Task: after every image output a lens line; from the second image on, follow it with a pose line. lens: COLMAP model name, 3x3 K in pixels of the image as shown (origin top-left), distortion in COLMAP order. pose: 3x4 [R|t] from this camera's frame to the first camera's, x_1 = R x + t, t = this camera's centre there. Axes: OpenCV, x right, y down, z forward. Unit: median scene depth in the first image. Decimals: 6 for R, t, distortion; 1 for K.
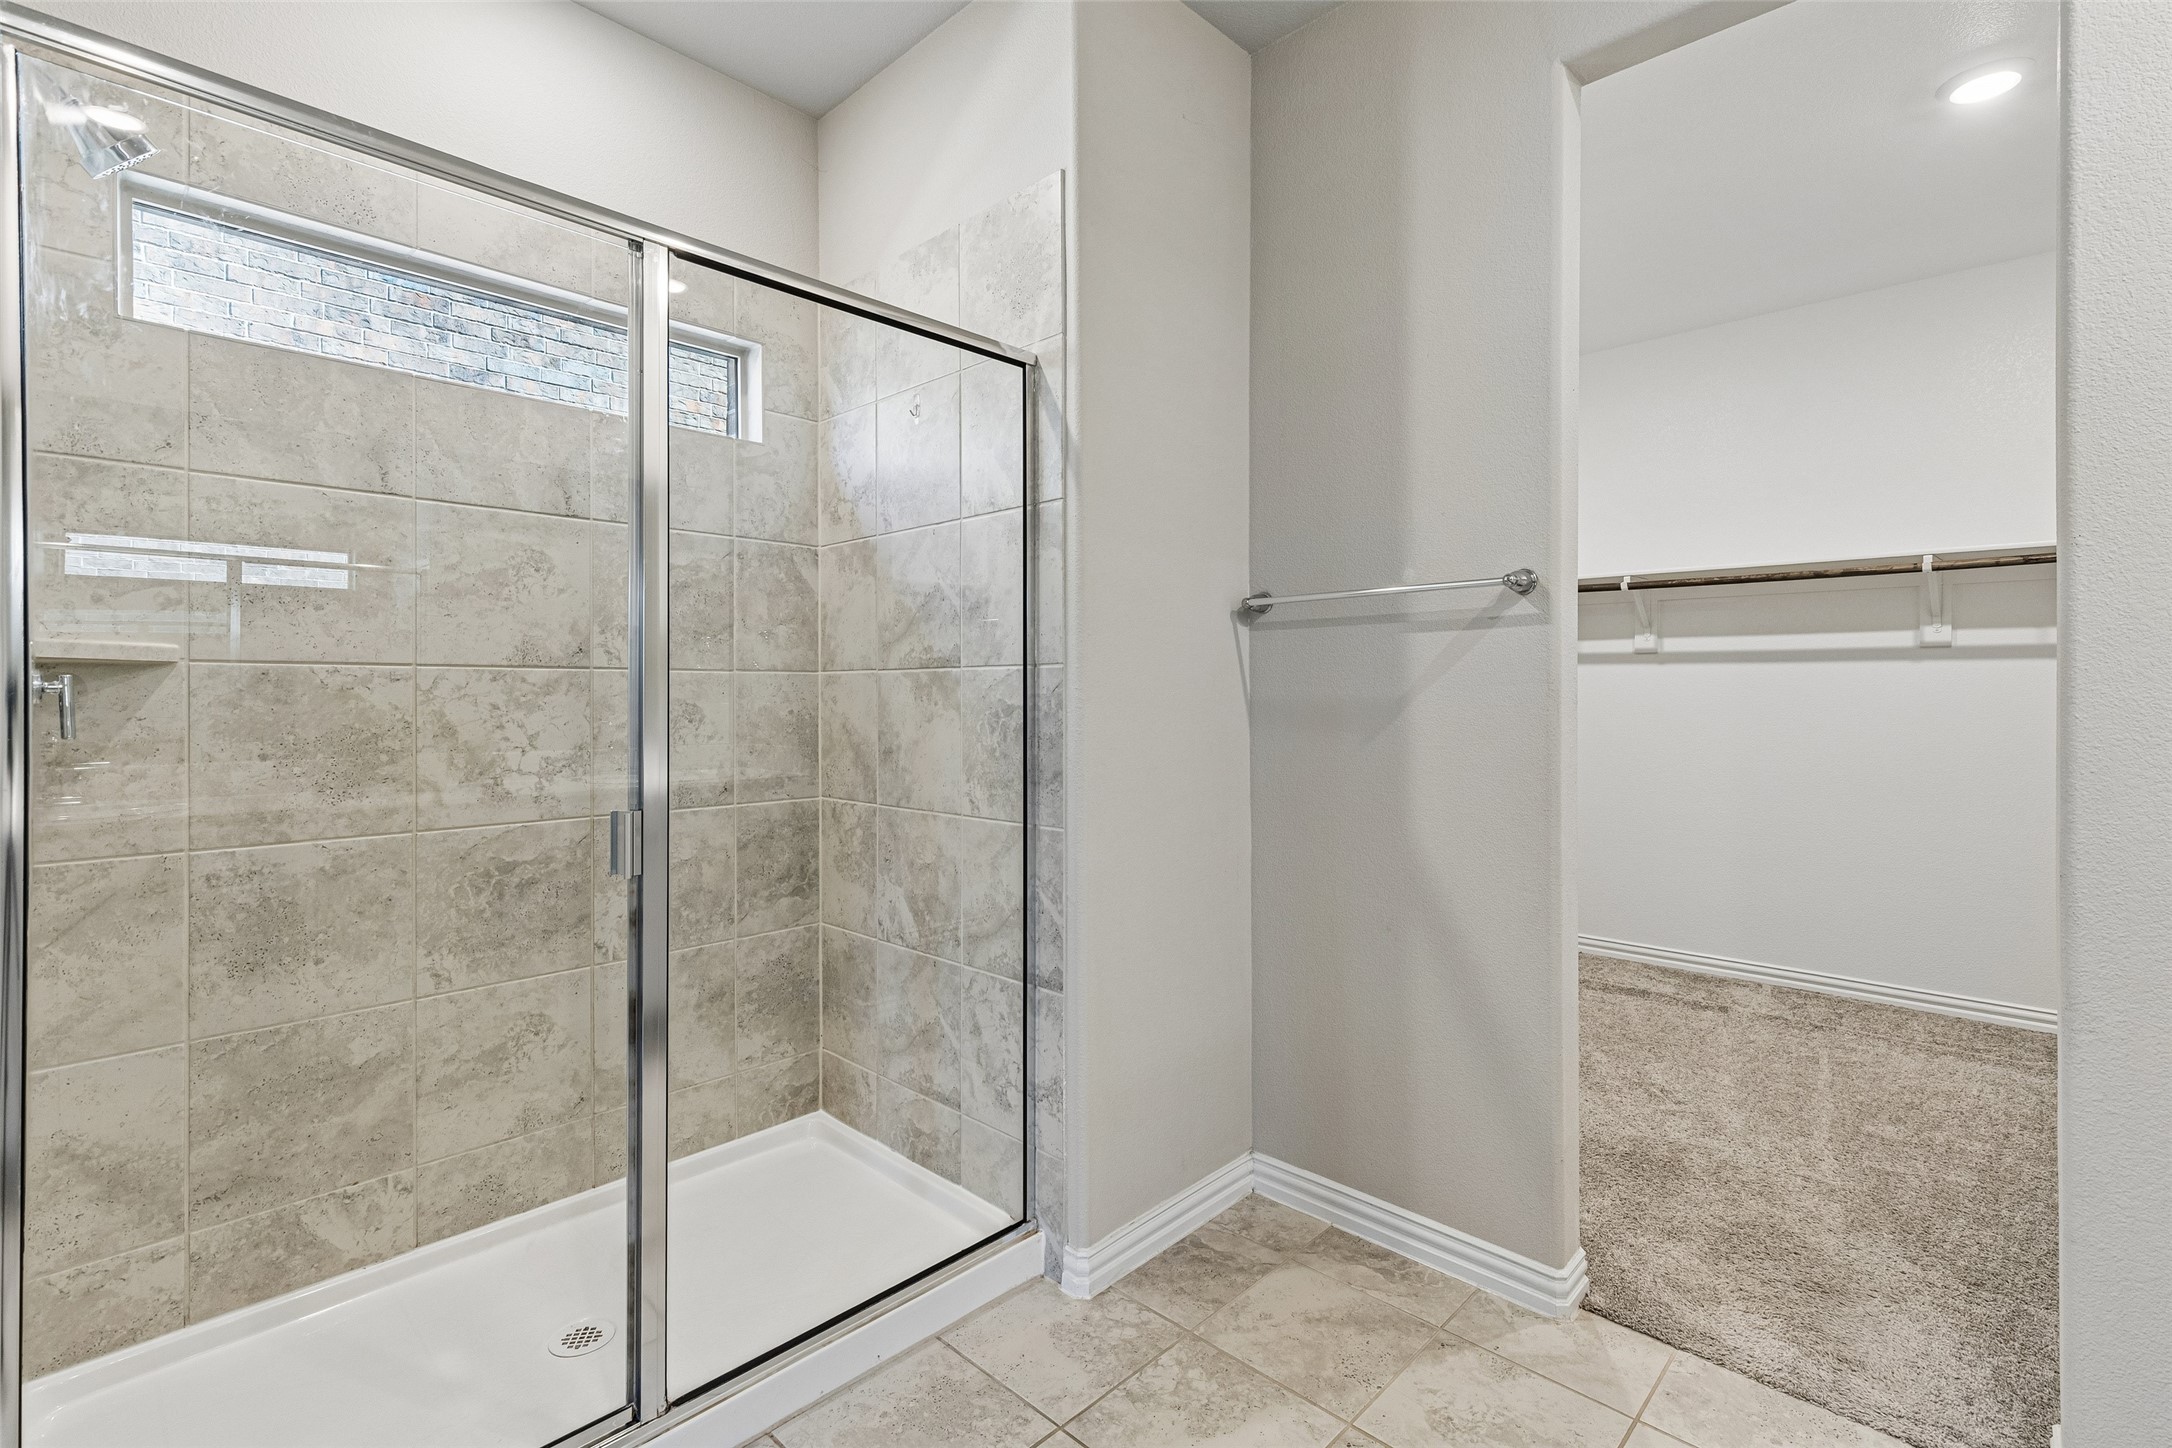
lens RADIAL K [[984.6, 0, 1066.0], [0, 984.6, 694.0], [0, 0, 1]] dist [0.007181, -0.001013]
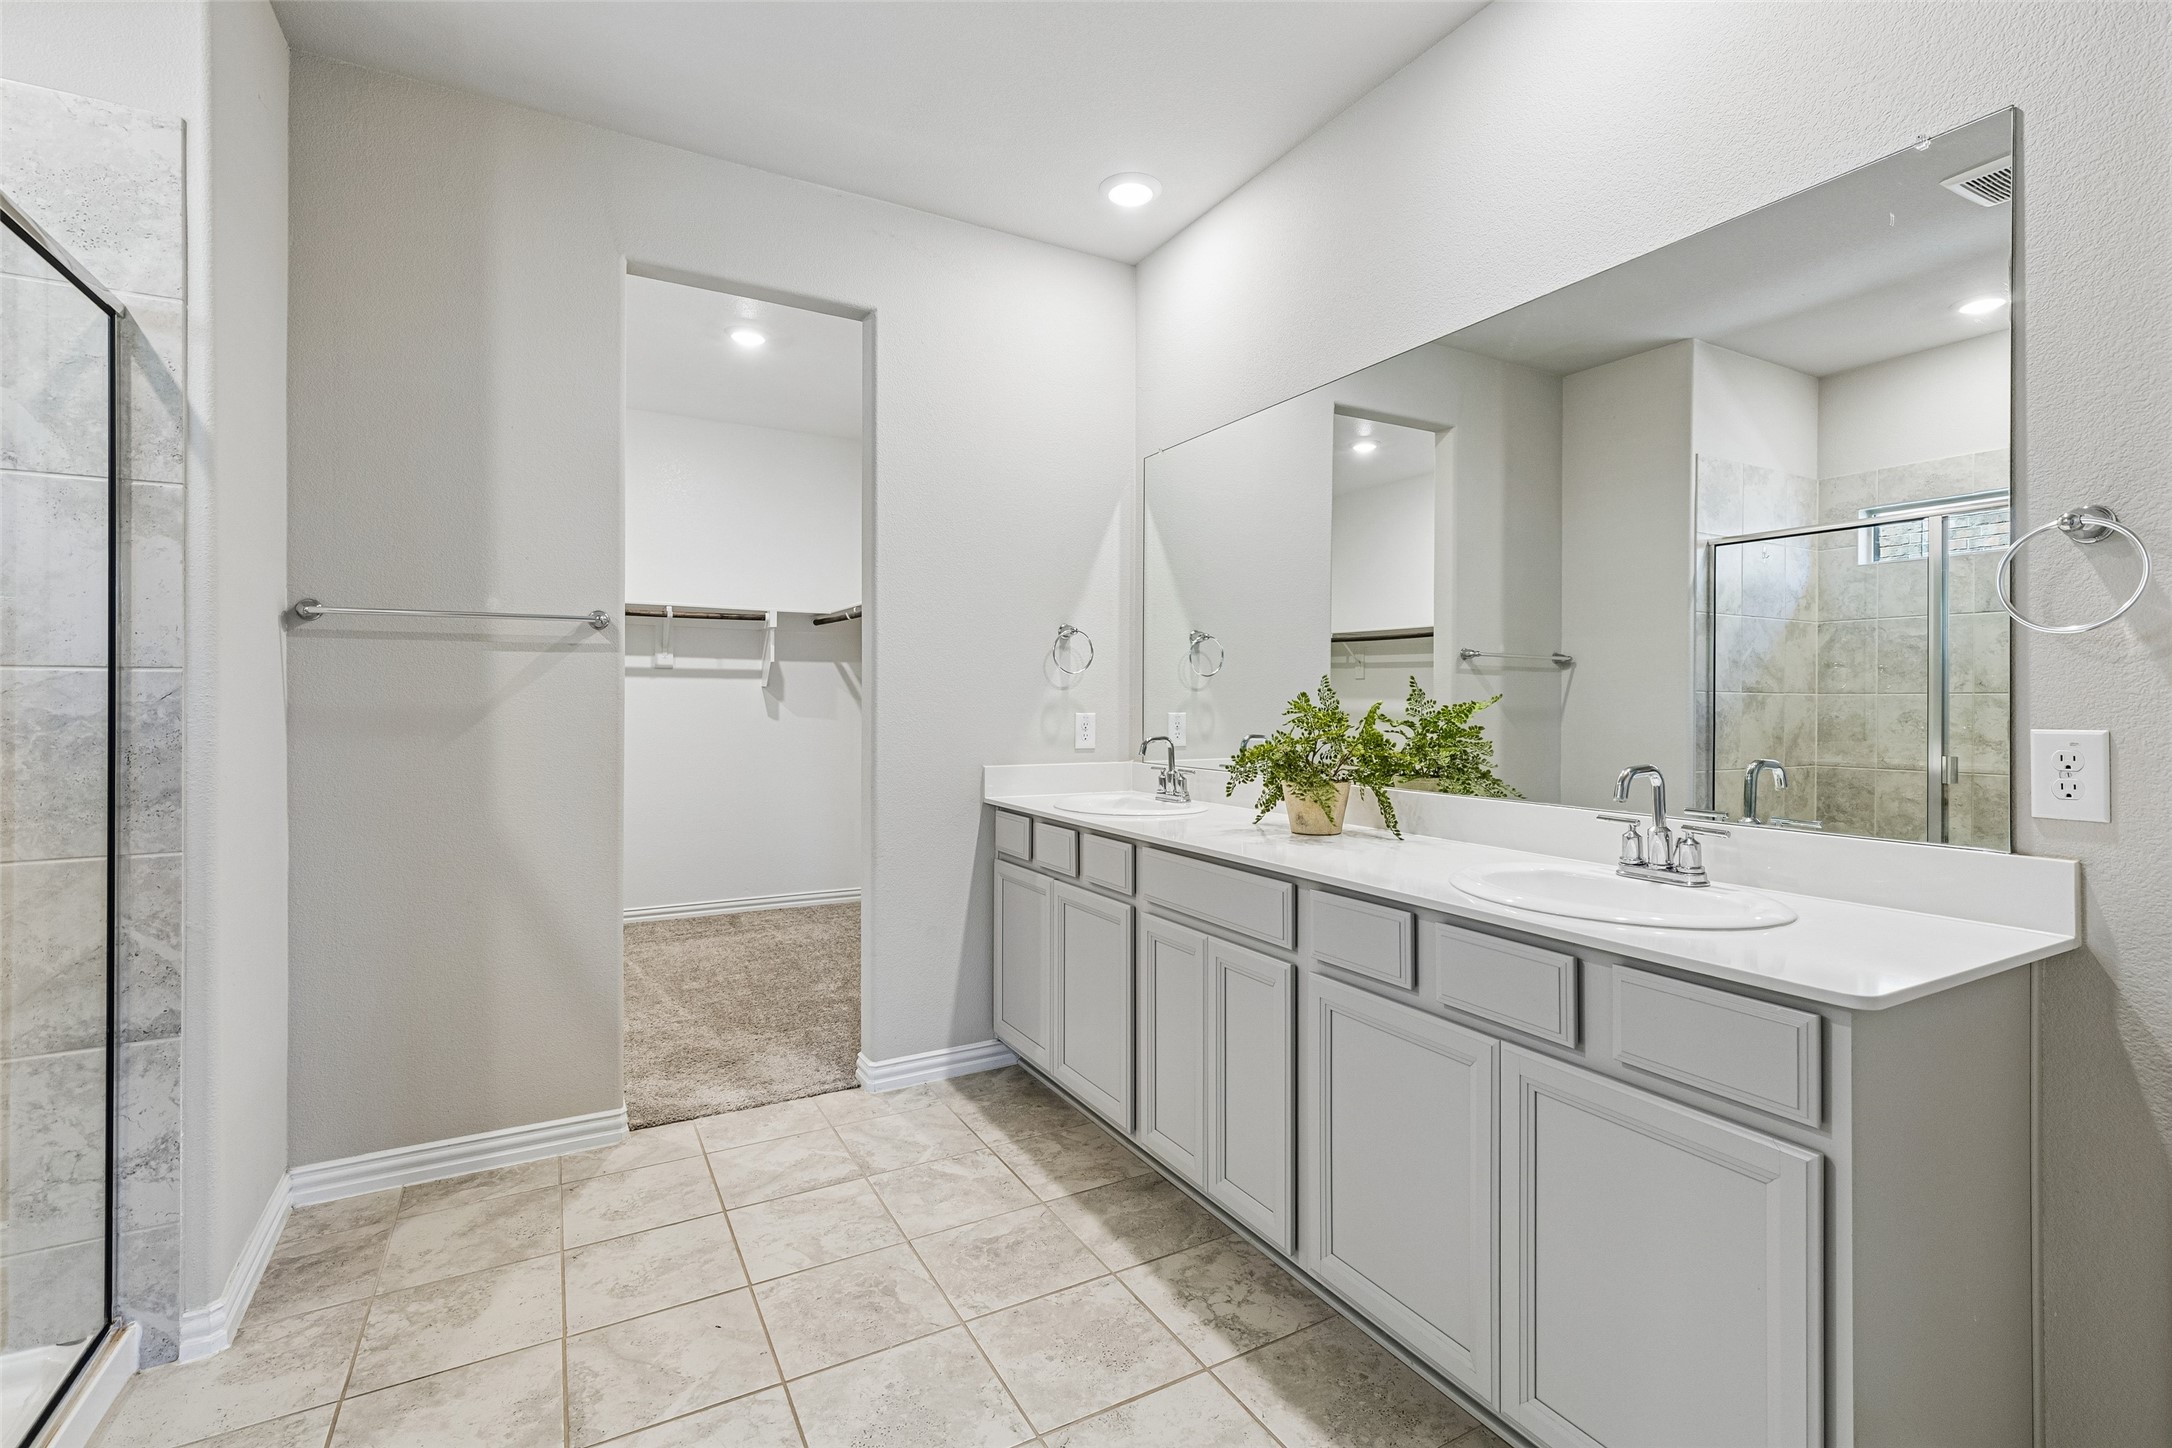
lens RADIAL K [[984.6, 0, 1078.4], [0, 984.6, 707.2], [0, 0, 1]] dist [0.007181, -0.001013]
pose [[0.309605, -0.005622, 0.950849, -0.598516], [-0.002486, 0.999974, 0.006722, -0.003247], [-0.950862, -0.004445, 0.309583, -0.054637]]
